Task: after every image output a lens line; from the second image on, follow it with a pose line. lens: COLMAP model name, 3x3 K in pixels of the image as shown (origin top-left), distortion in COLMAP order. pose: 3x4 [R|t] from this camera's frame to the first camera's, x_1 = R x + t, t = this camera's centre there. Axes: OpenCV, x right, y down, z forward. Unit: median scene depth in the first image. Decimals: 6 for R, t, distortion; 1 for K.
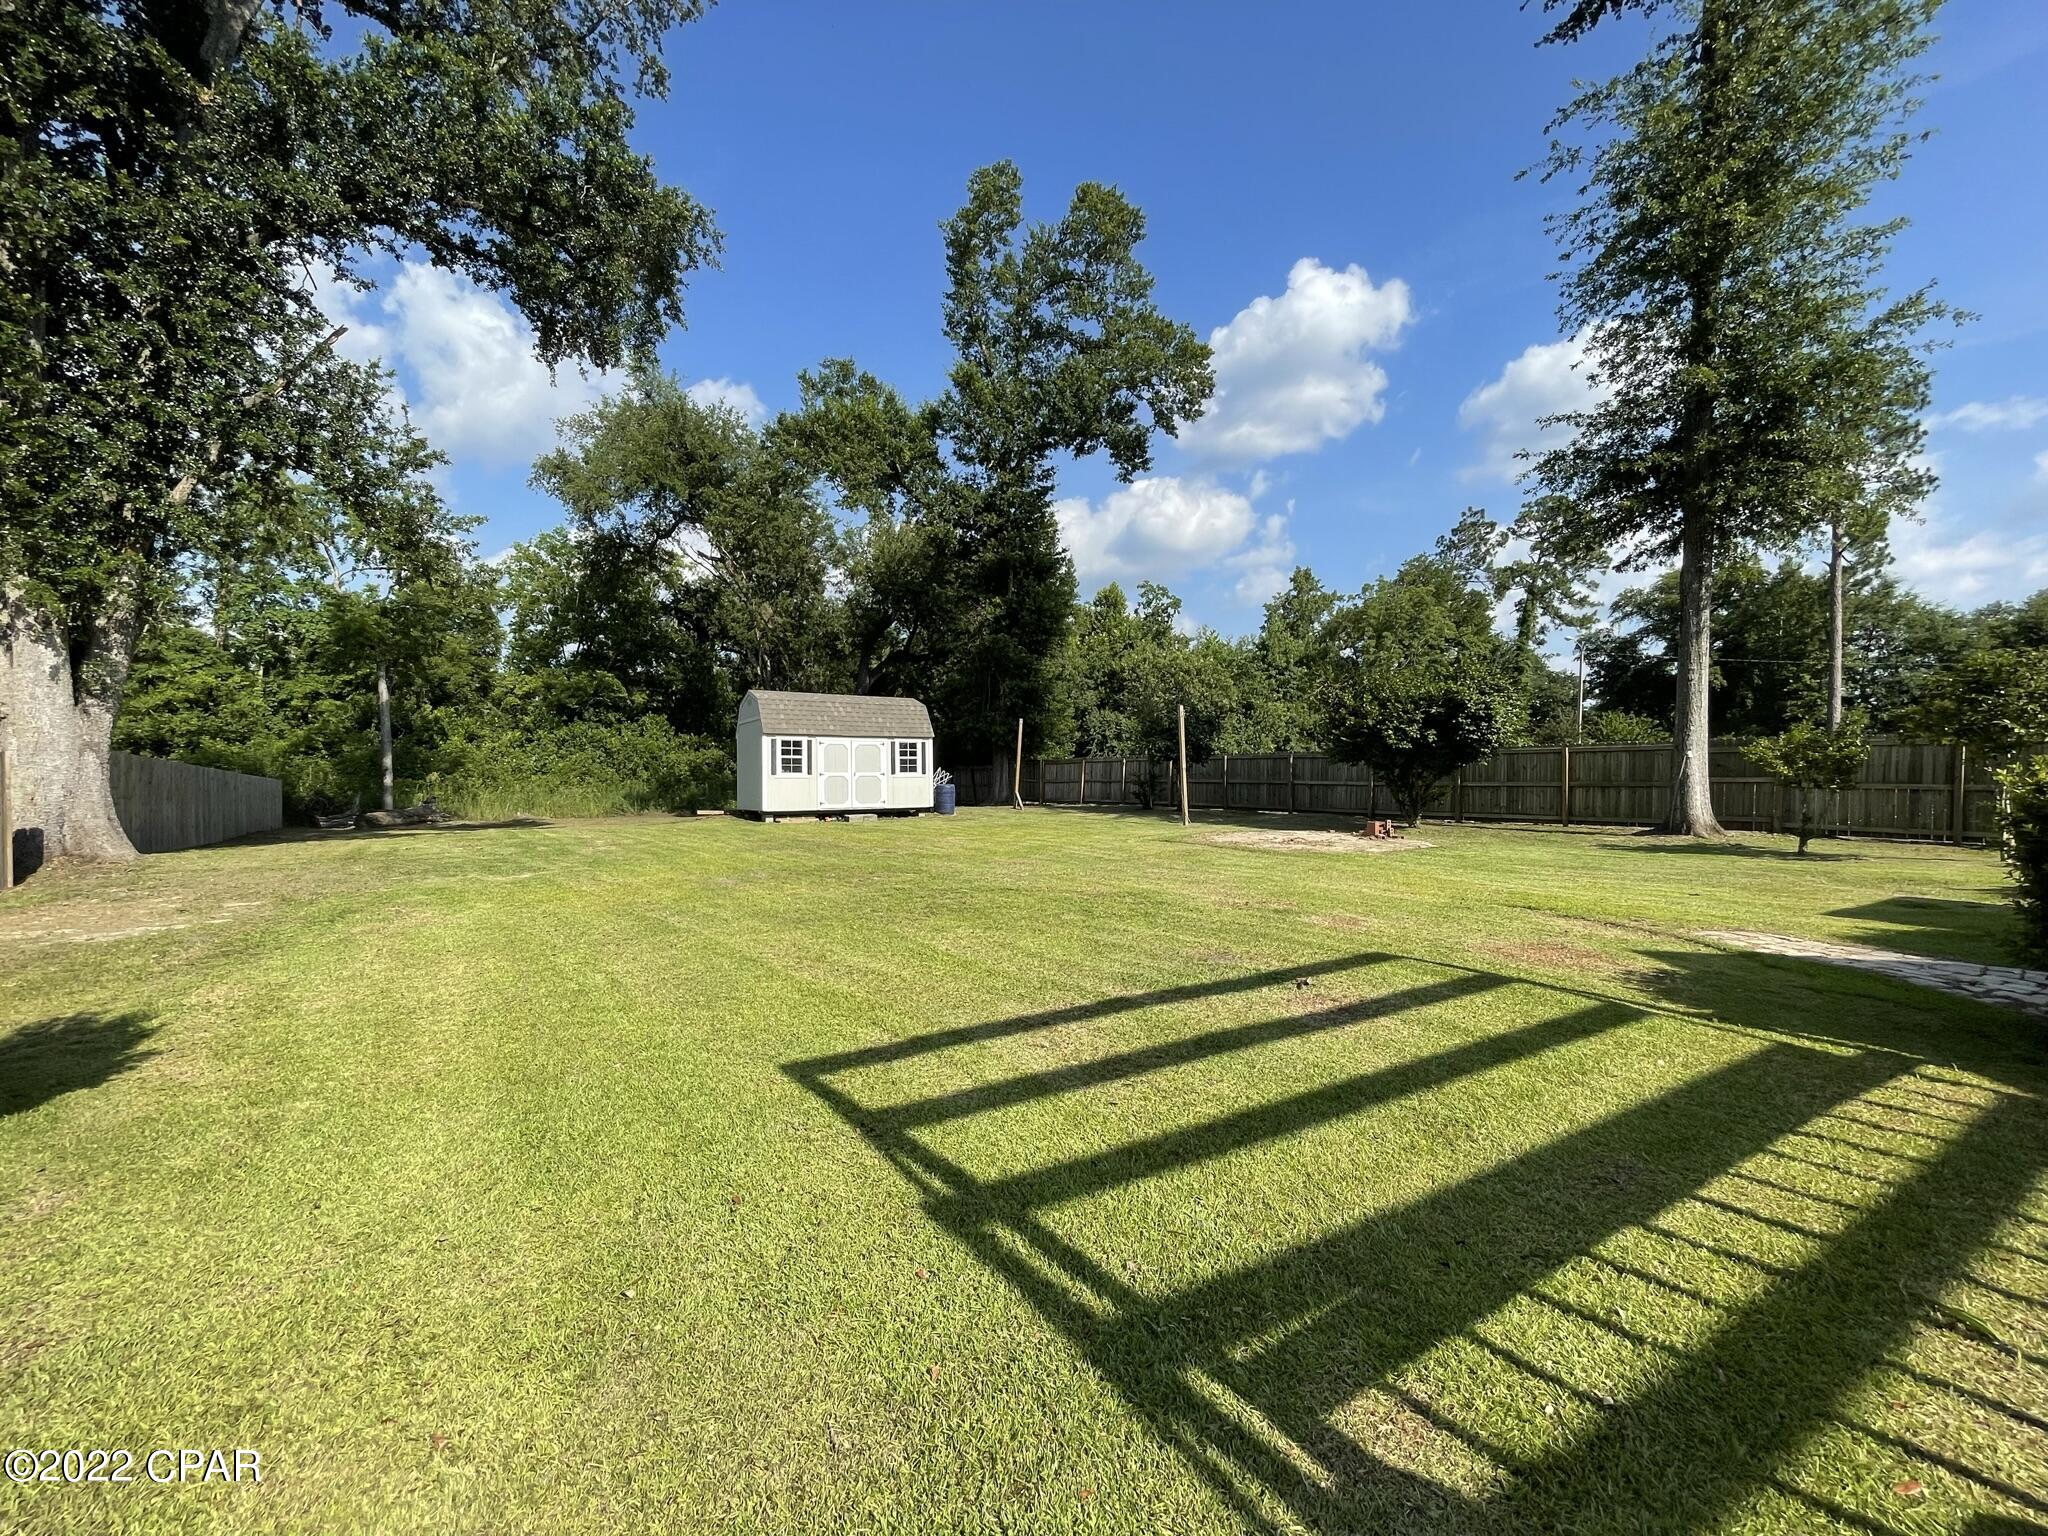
lens RADIAL K [[833.0, 0, 1013.9], [0, 833.0, 775.0], [0, 0, 1]] dist [-0.024293, 0.010402]
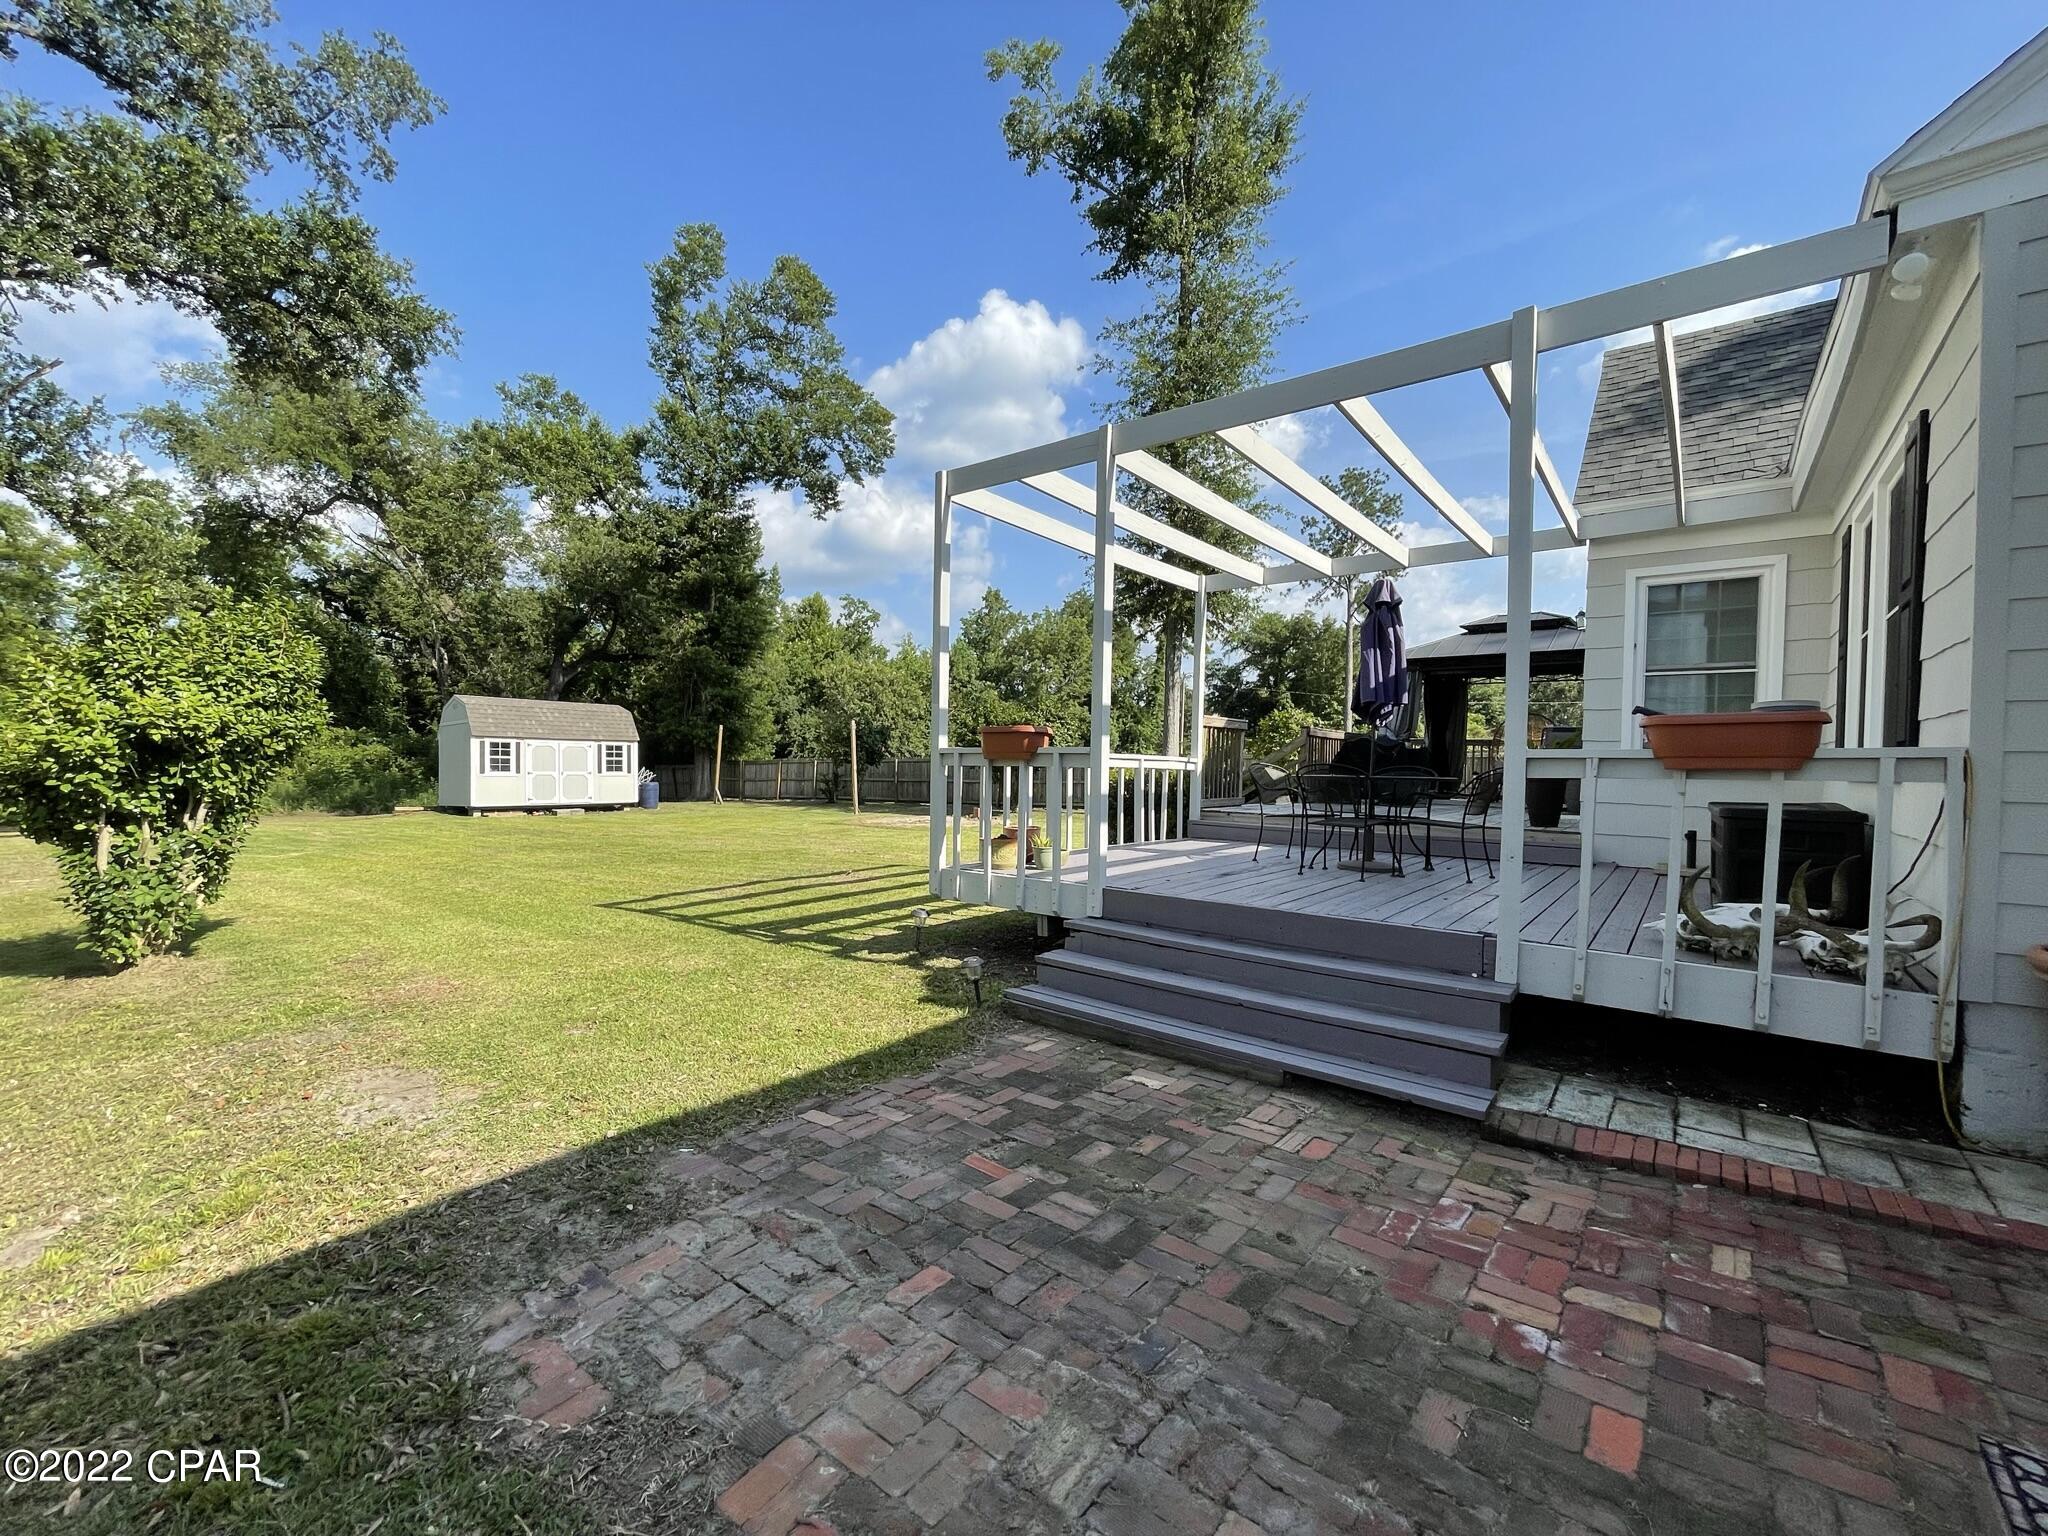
lens RADIAL K [[833.0, 0, 1013.9], [0, 833.0, 775.0], [0, 0, 1]] dist [-0.024293, 0.010402]
pose [[0.942286, 0.003120, 0.334794, 0.005278], [-0.003334, 0.999994, 0.000066, -0.000340], [-0.334792, -0.001179, 0.942291, -0.173987]]
